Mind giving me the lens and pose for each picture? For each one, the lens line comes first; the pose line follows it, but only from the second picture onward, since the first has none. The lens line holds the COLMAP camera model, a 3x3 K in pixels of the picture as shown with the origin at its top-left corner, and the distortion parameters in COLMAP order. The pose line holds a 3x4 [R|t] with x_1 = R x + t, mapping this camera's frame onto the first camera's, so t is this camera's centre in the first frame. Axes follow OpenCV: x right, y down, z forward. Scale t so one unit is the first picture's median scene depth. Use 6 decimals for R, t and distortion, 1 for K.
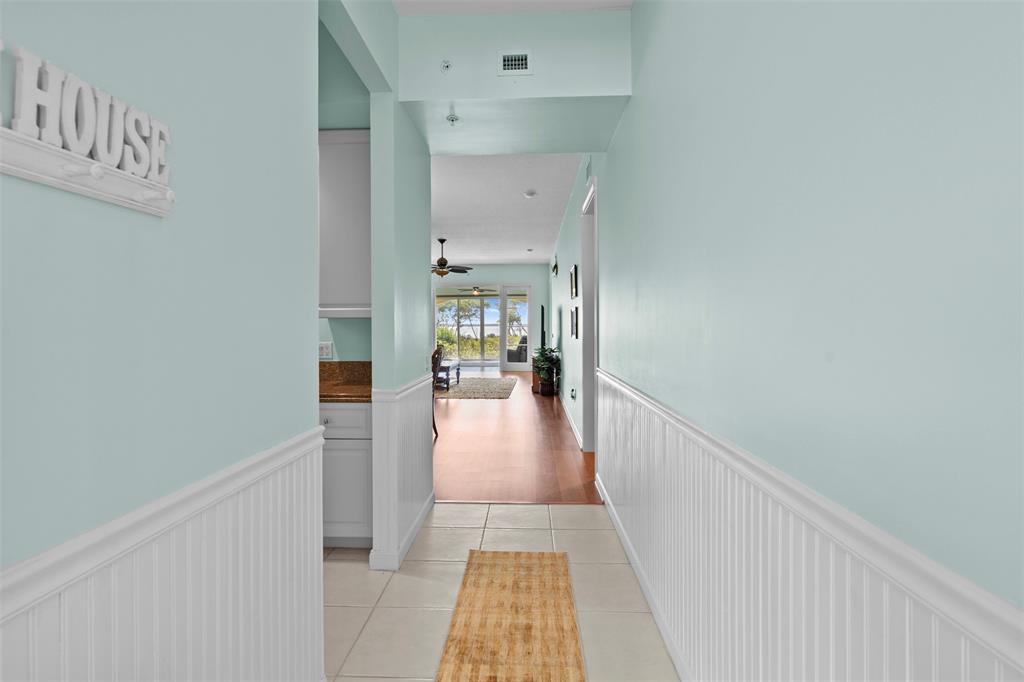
lens RADIAL K [[463.8, 0, 515.1], [0, 463.8, 325.9], [0, 0, 1]] dist [-0.000668, -0.000012]
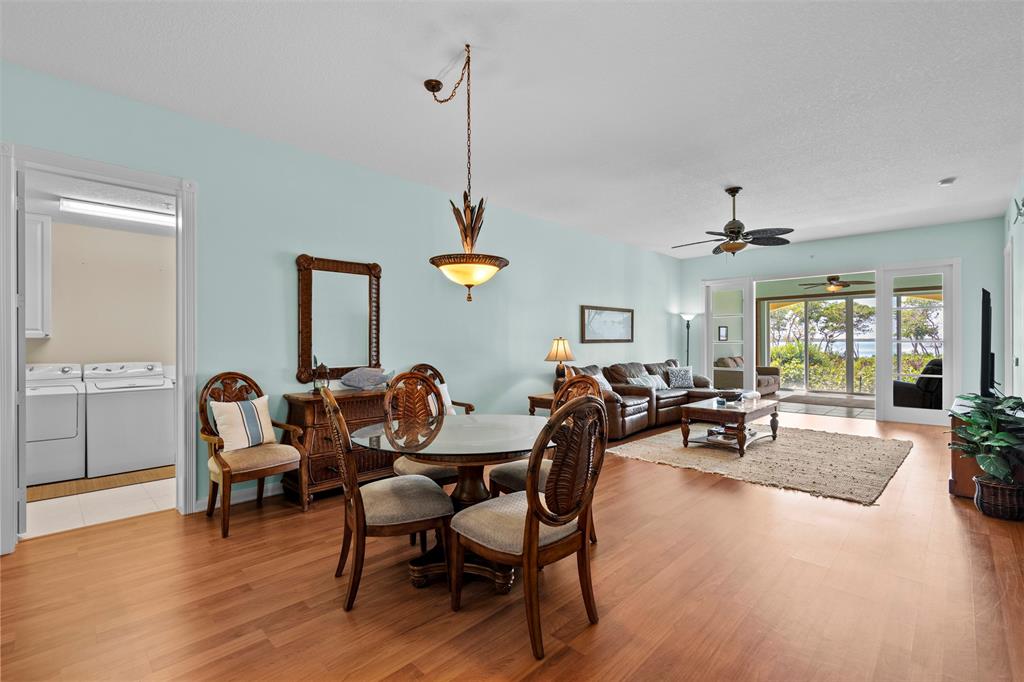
lens RADIAL K [[457.1, 0, 508.6], [0, 457.1, 342.7], [0, 0, 1]] dist [-0.002409, -0.000037]
pose [[0.734452, 0.003743, -0.678651, 0.017046], [-0.001109, 0.999990, 0.004316, 0.001175], [0.678660, -0.002418, 0.734448, 0.313701]]
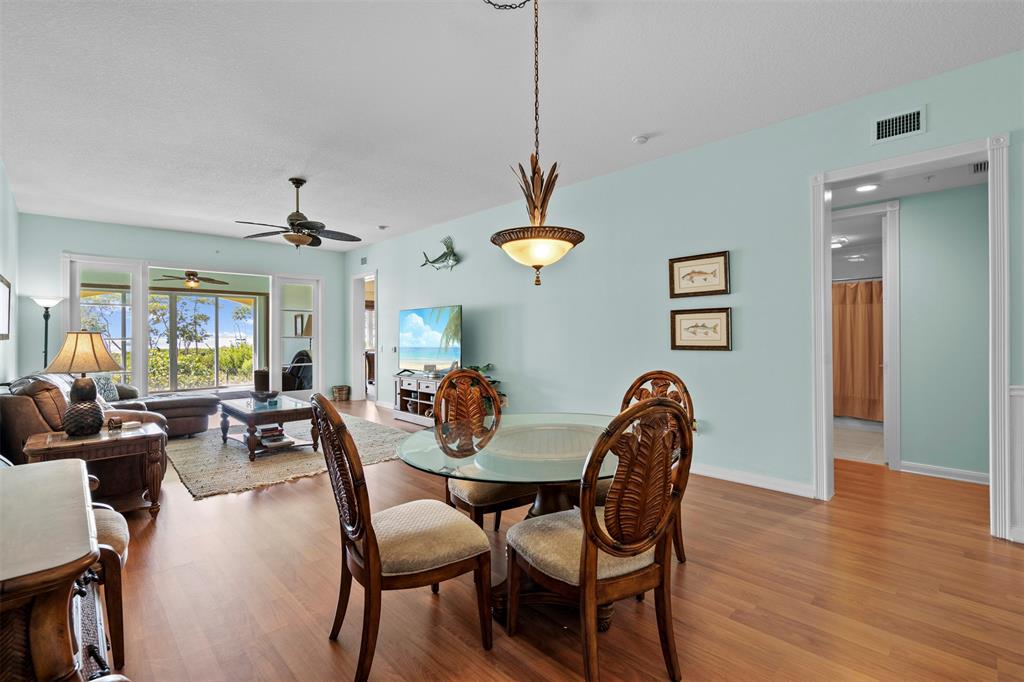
lens RADIAL K [[463.6, 0, 508.6], [0, 463.6, 336.5], [0, 0, 1]] dist [-0.001915, -0.000027]
pose [[0.697740, 0.001830, 0.716349, -0.297894], [0.002146, 0.999987, -0.004645, 0.003690], [-0.716348, 0.004778, 0.697727, 0.340468]]
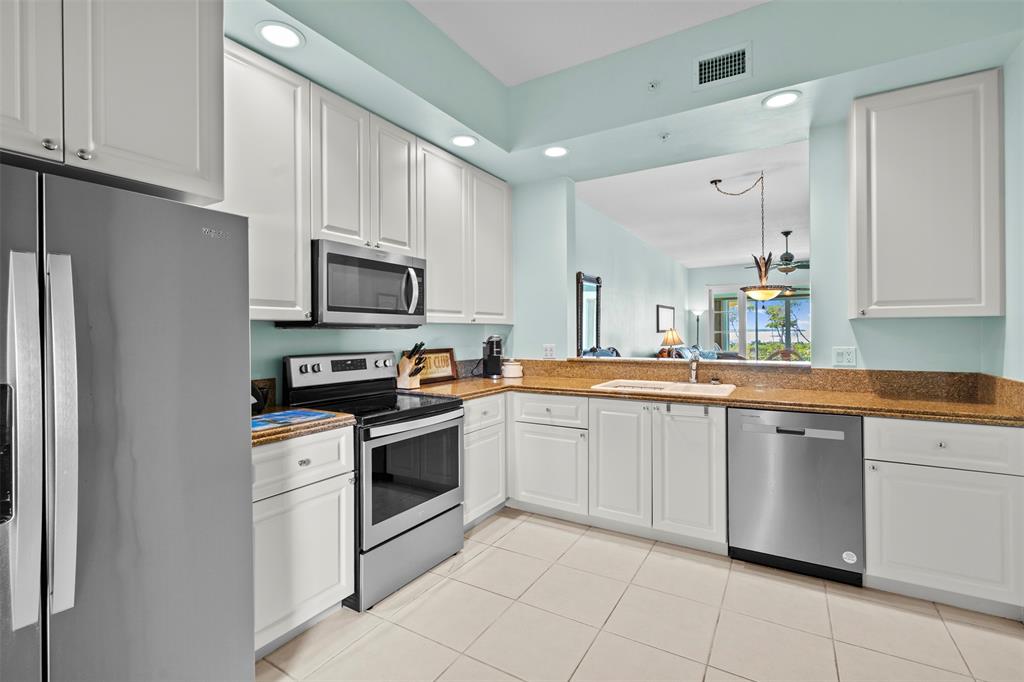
lens RADIAL K [[463.8, 0, 517.6], [0, 463.8, 332.7], [0, 0, 1]] dist [0.002339, 0.000440]
pose [[0.879154, 0.000778, -0.476536, -0.146940], [0.000425, 0.999997, 0.002416, 0.001854], [0.476537, -0.002327, 0.879151, -0.012394]]
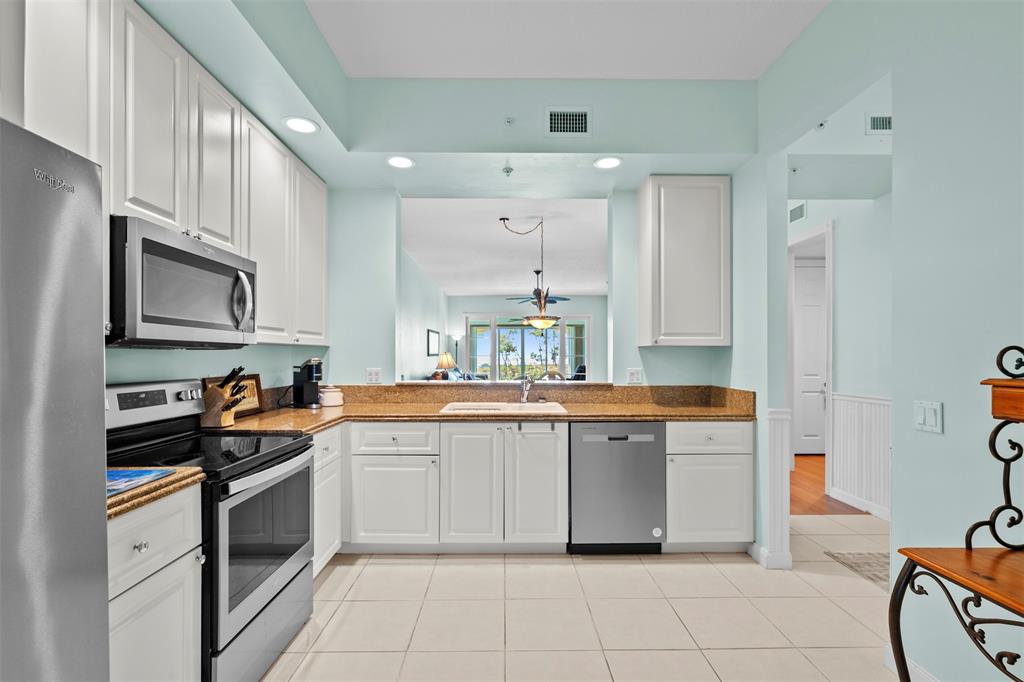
lens RADIAL K [[459.9, 0, 513.5], [0, 459.9, 356.2], [0, 0, 1]] dist [-0.004846, -0.000144]
pose [[0.998697, 0.006413, 0.050624, -0.206500], [-0.006467, 0.999979, 0.000899, 0.002252], [-0.050617, -0.001226, 0.998717, -0.017330]]
